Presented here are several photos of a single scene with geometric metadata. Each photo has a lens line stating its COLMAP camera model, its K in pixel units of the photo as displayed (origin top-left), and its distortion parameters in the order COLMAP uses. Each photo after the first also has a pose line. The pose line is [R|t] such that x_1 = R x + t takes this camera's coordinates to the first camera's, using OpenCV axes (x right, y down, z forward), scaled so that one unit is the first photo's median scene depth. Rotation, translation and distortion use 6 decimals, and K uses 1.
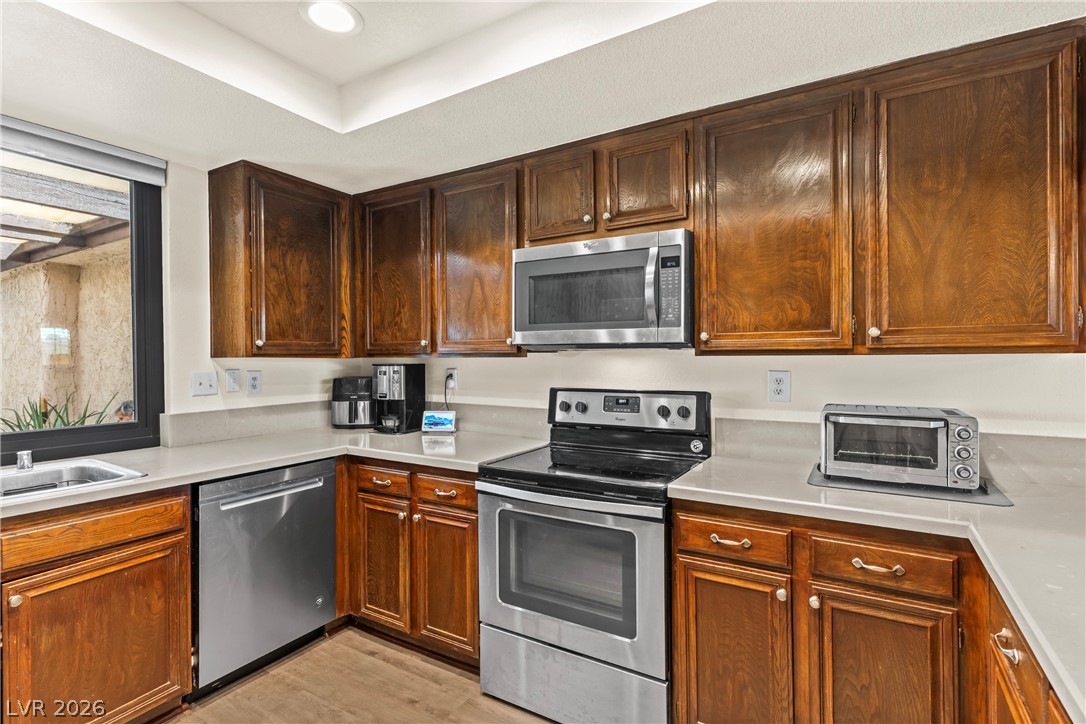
lens RADIAL K [[513.5, 0, 543.0], [0, 513.5, 359.0], [0, 0, 1]] dist [0.003069, 0.000956]
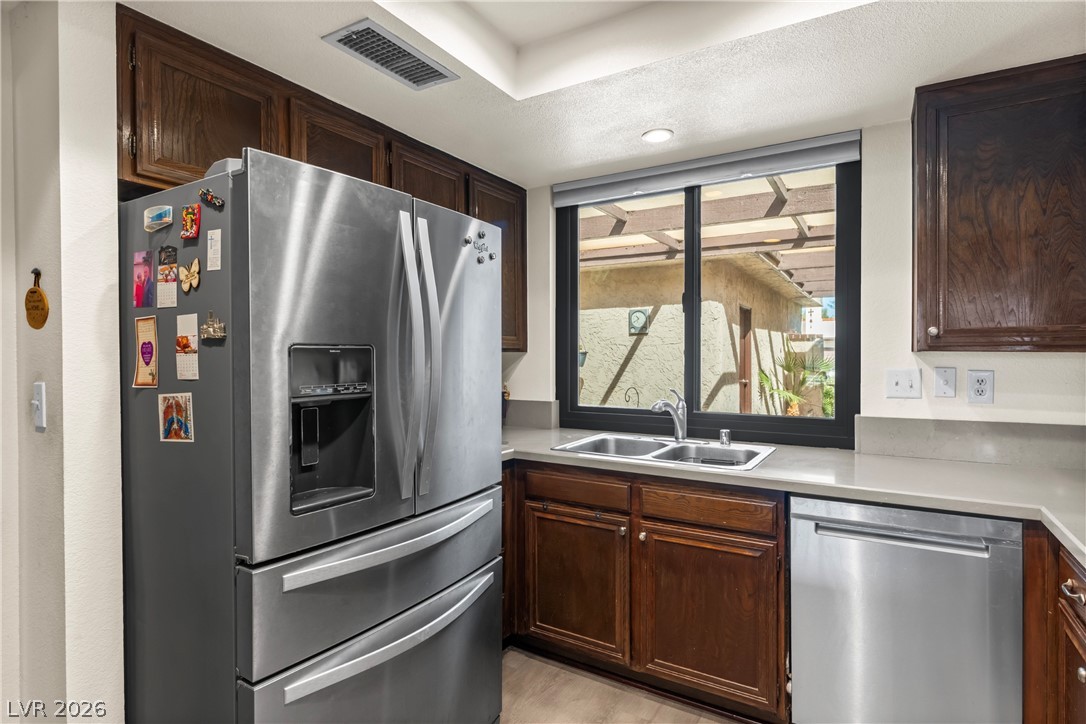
lens RADIAL K [[572.0, 0, 540.5], [0, 572.0, 357.8], [0, 0, 1]] dist [0.000740, -0.000142]
pose [[-0.005128, 0.011591, -0.999920, 0.251611], [0.000105, 0.999933, 0.011591, -0.003519], [0.999987, -0.000045, -0.005129, 0.446579]]
